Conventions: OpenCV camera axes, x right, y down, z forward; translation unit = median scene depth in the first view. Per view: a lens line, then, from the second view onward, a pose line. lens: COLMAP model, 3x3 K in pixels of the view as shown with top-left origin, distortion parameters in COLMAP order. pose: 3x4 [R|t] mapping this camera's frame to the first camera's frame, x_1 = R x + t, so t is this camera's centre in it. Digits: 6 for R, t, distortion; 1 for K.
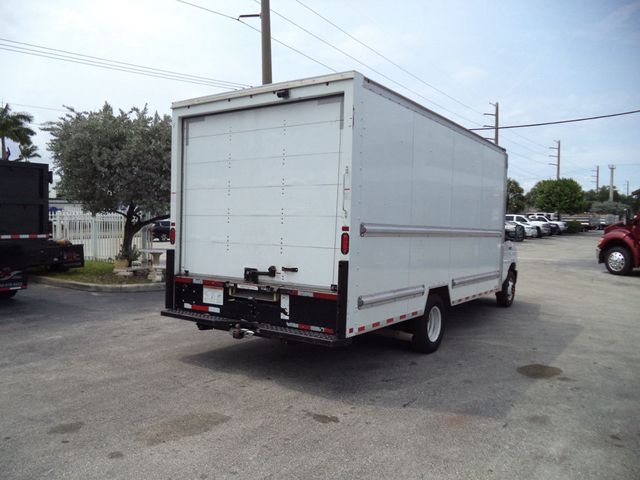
lens RADIAL K [[517.8, 0, 328.1], [0, 517.8, 237.2], [0, 0, 1]] dist [-0.022015, -0.001275]
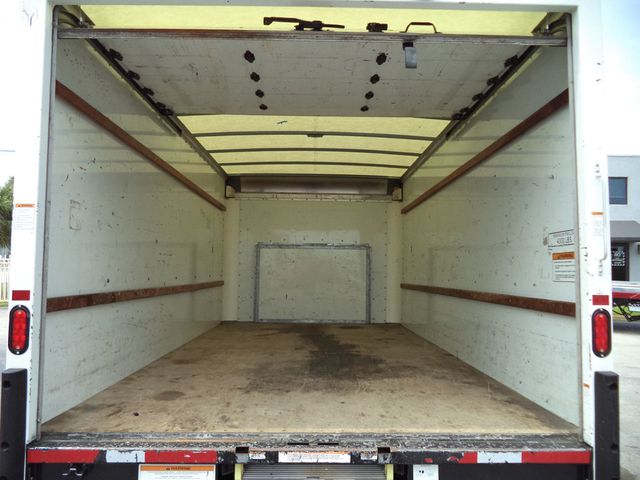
lens RADIAL K [[515.1, 0, 326.1], [0, 515.1, 236.0], [0, 0, 1]] dist [-0.032102, 0.006134]
pose [[0.816209, 0.019967, 0.577412, -0.378685], [0.020790, 0.997740, -0.063891, -0.044083], [-0.577383, 0.064153, 0.813949, 0.690408]]
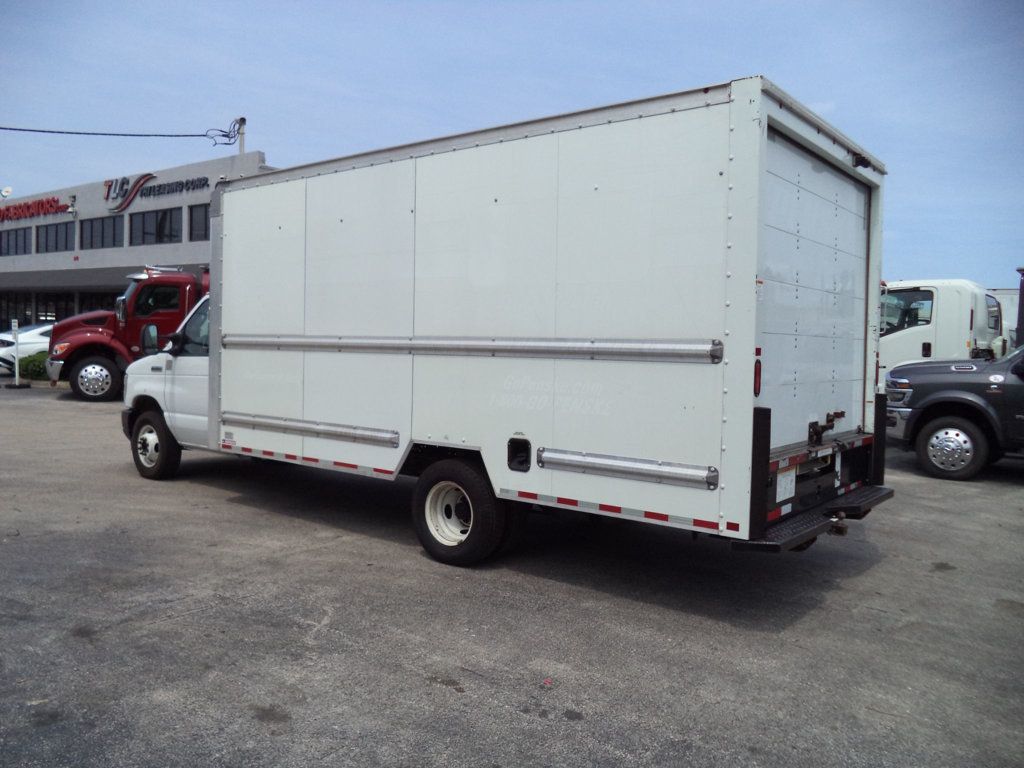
lens RADIAL K [[820.4, 0, 512.0], [0, 820.4, 384.0], [0, 0, 1]] dist [-0.029820, -0.000884]
pose [[0.082364, -0.070366, 0.994115, -1.175666], [-0.004509, 0.997468, 0.070976, -0.053459], [-0.996592, -0.010328, 0.081839, 1.321646]]
